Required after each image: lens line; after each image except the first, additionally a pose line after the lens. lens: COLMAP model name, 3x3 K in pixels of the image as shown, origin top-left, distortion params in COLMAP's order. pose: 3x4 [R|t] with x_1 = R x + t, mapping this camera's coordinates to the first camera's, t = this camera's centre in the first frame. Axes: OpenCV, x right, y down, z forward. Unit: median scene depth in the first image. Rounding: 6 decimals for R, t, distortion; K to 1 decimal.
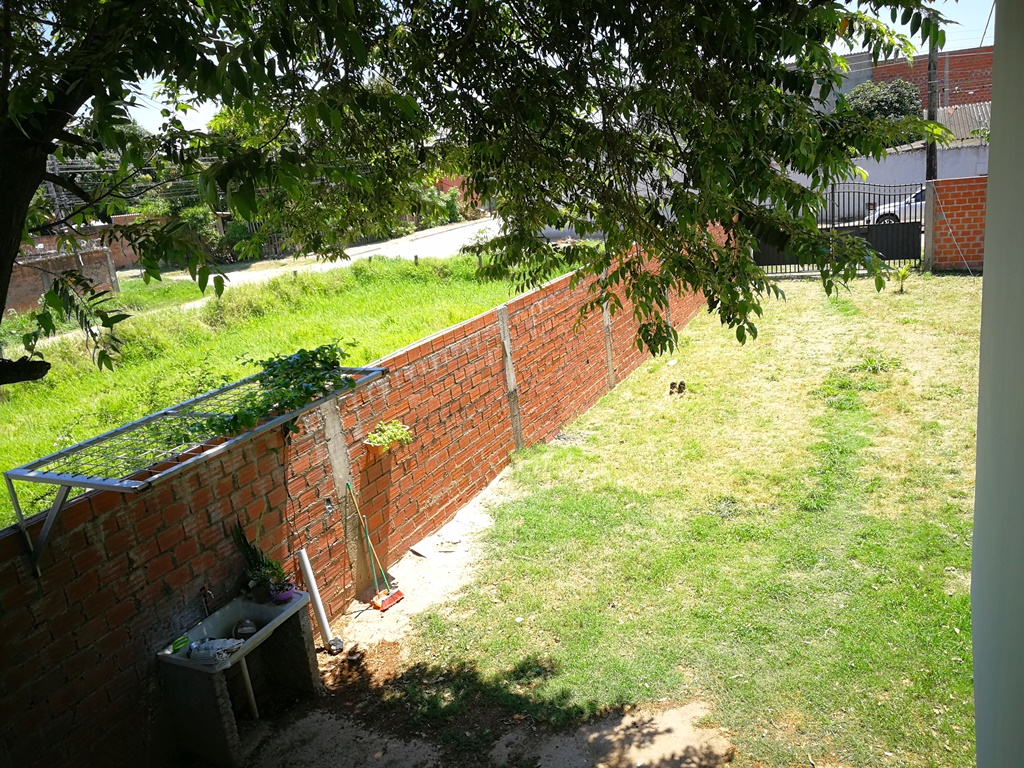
lens RADIAL K [[809.9, 0, 513.2], [0, 809.9, 380.3], [0, 0, 1]] dist [0.029559, -0.024285]
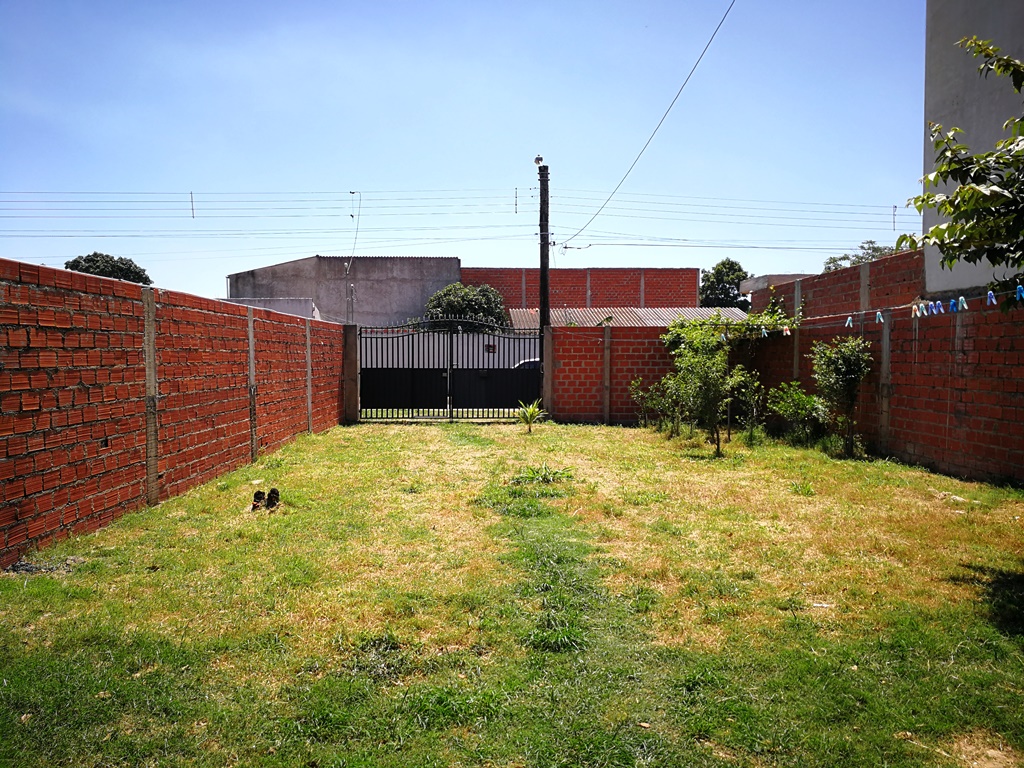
lens RADIAL K [[809.9, 0, 517.8], [0, 809.9, 382.2], [0, 0, 1]] dist [0.029559, -0.024285]
pose [[0.872225, 0.113902, 0.475657, 0.092443], [0.013570, 0.966496, -0.256323, 0.116630], [-0.488917, 0.230026, 0.841456, 0.515317]]
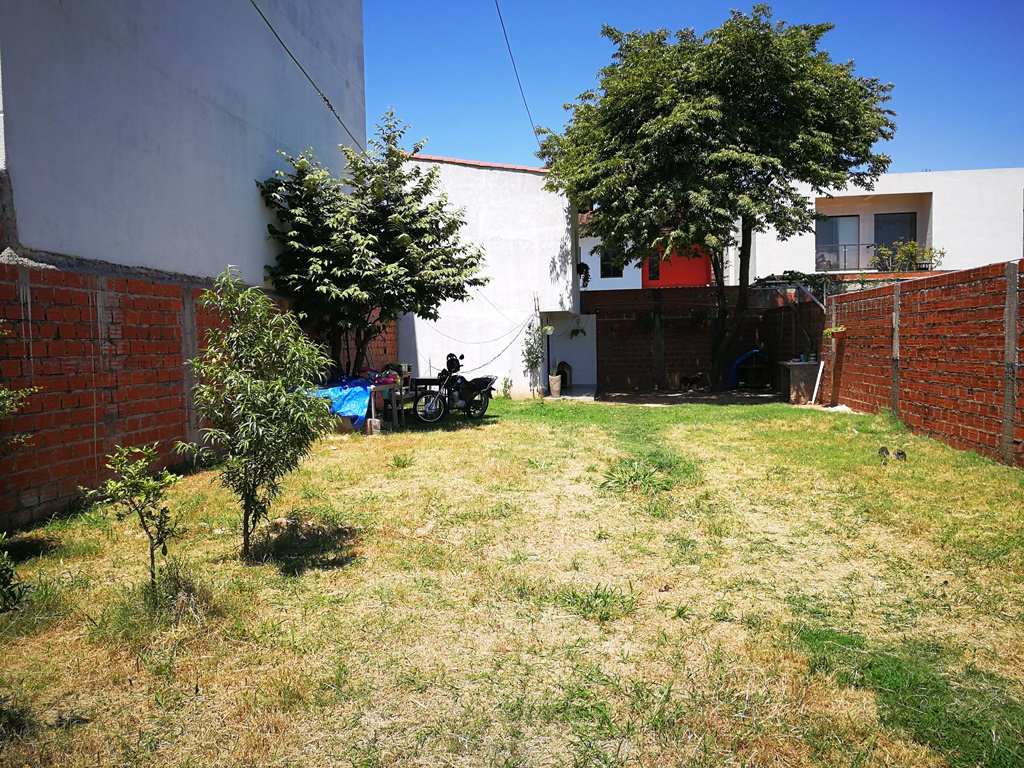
lens RADIAL K [[809.9, 0, 511.5], [0, 809.9, 386.9], [0, 0, 1]] dist [0.029559, -0.024285]
pose [[-0.924859, 0.169582, -0.340408, 0.993233], [0.046571, 0.938844, 0.341178, -0.402172], [0.377448, 0.299689, -0.876196, 2.008414]]
